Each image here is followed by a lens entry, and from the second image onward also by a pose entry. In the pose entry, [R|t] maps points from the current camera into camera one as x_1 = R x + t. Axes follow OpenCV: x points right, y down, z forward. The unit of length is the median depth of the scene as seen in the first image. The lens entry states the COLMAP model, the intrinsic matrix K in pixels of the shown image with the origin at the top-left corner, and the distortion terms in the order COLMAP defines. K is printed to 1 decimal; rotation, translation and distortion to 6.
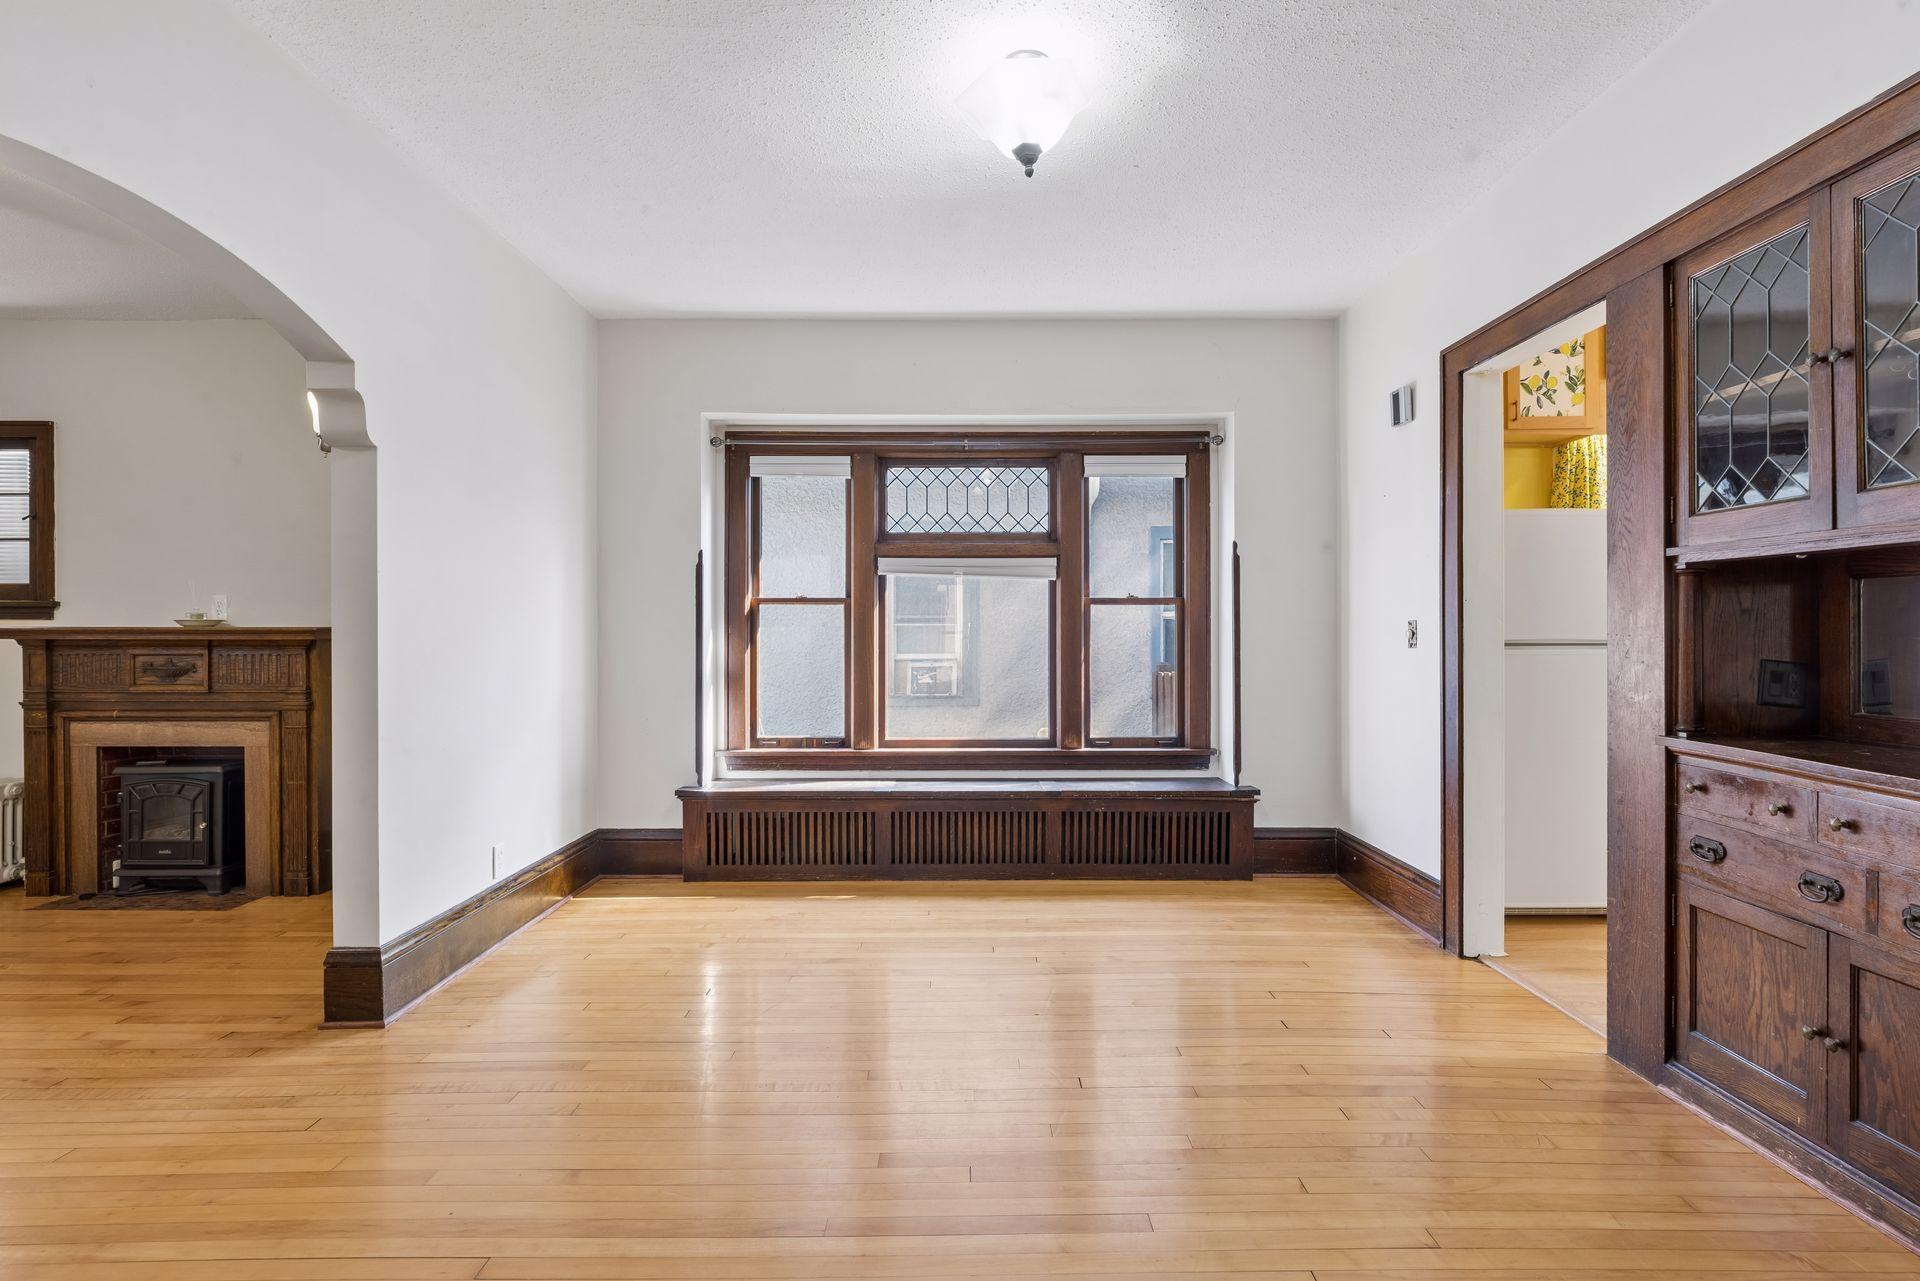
lens RADIAL K [[912.4, 0, 953.2], [0, 912.4, 638.4], [0, 0, 1]] dist [0.000399, -0.000126]
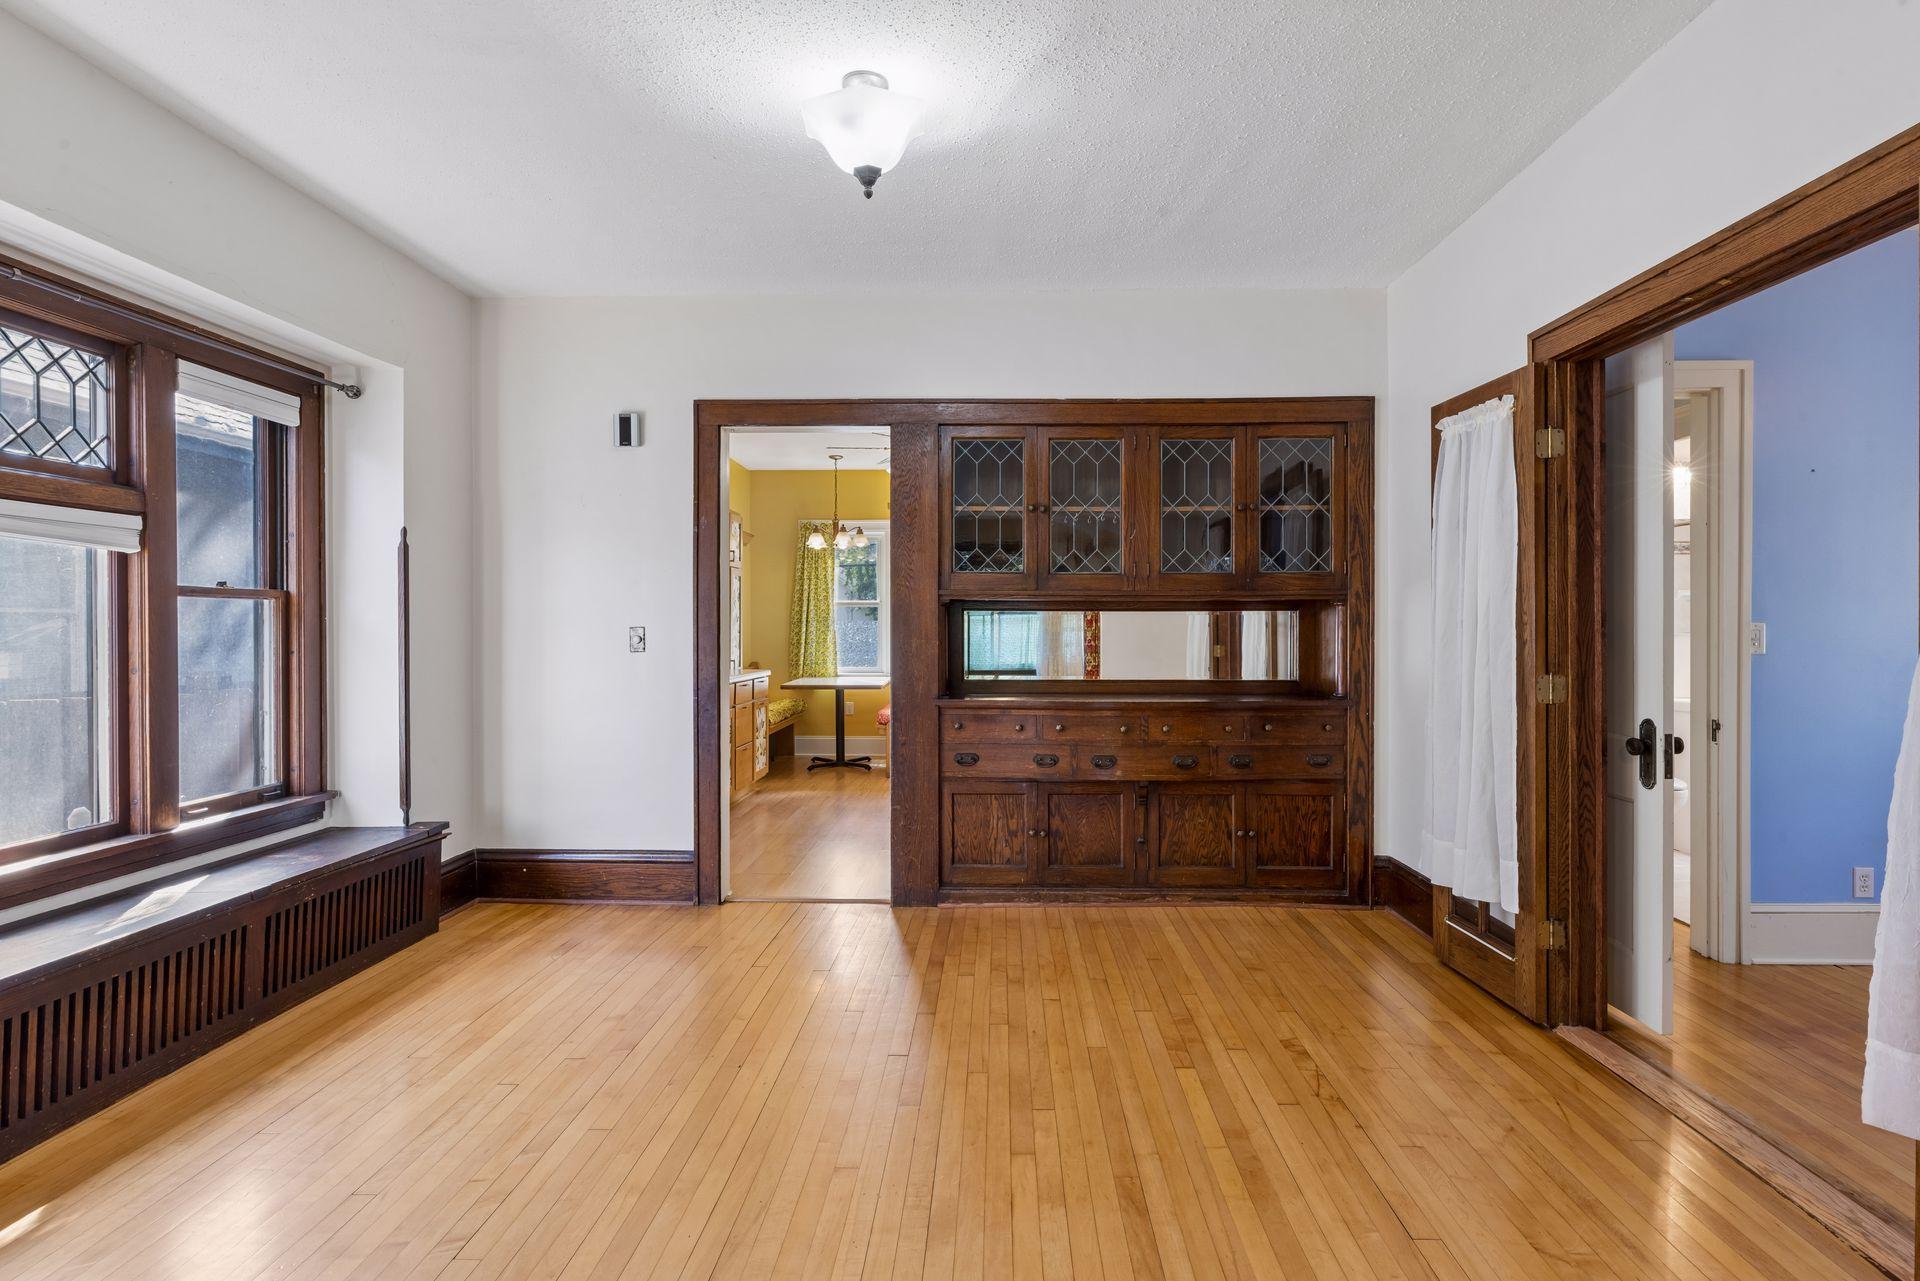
lens RADIAL K [[979.0, 0, 965.7], [0, 979.0, 628.9], [0, 0, 1]] dist [0.002009, -0.000246]
pose [[0.023820, -0.001789, 0.999715, -0.542301], [0.002476, 0.999995, 0.001731, -0.014890], [-0.999713, 0.002434, 0.023824, 0.465794]]
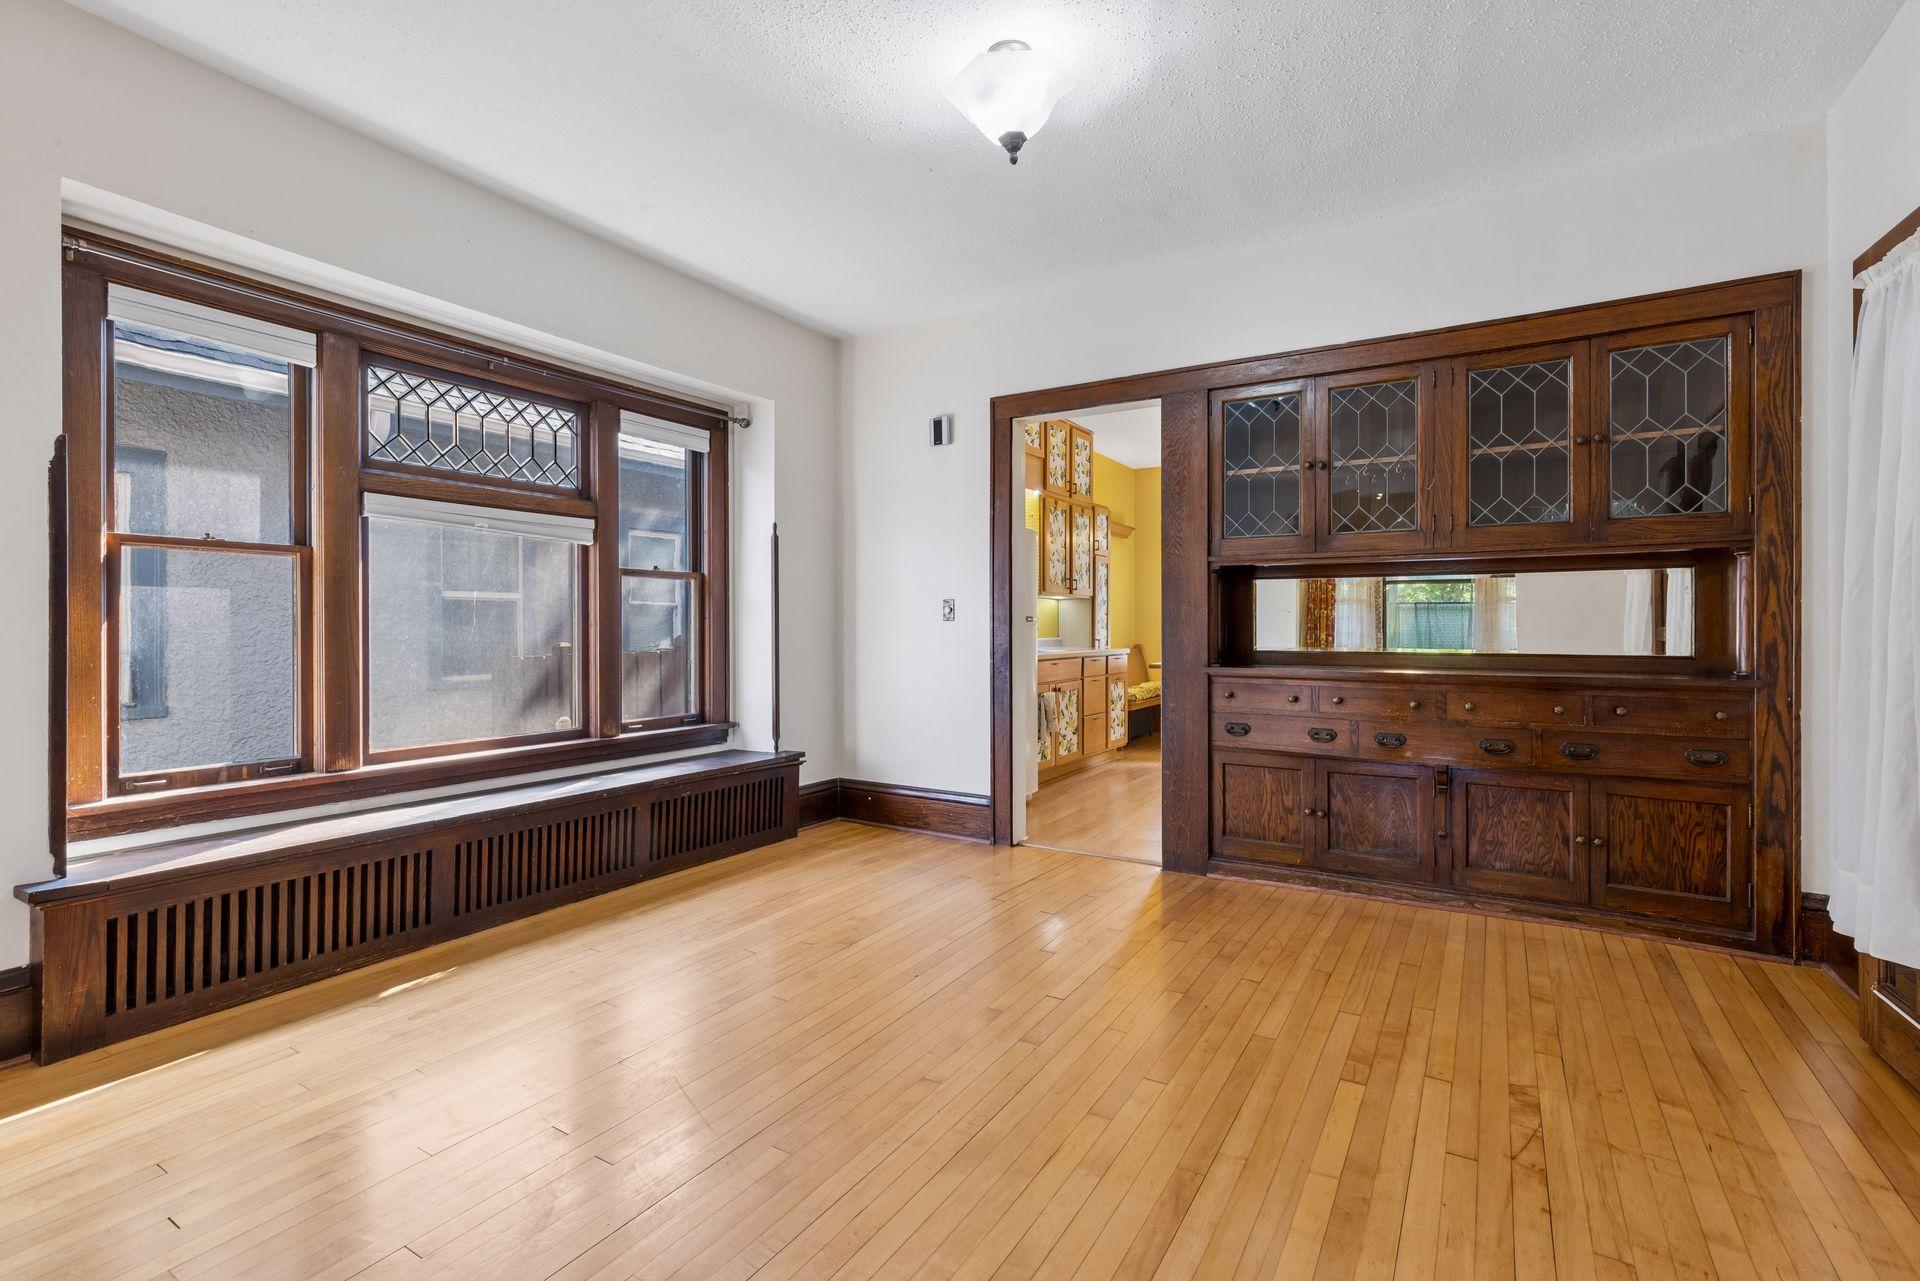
lens RADIAL K [[876.5, 0, 949.1], [0, 876.5, 626.8], [0, 0, 1]] dist [0.007902, -0.000406]
pose [[0.524642, 0.000607, 0.851323, -0.443342], [0.001995, 0.999996, -0.001942, 0.017264], [-0.851321, 0.002718, 0.524639, 0.284965]]
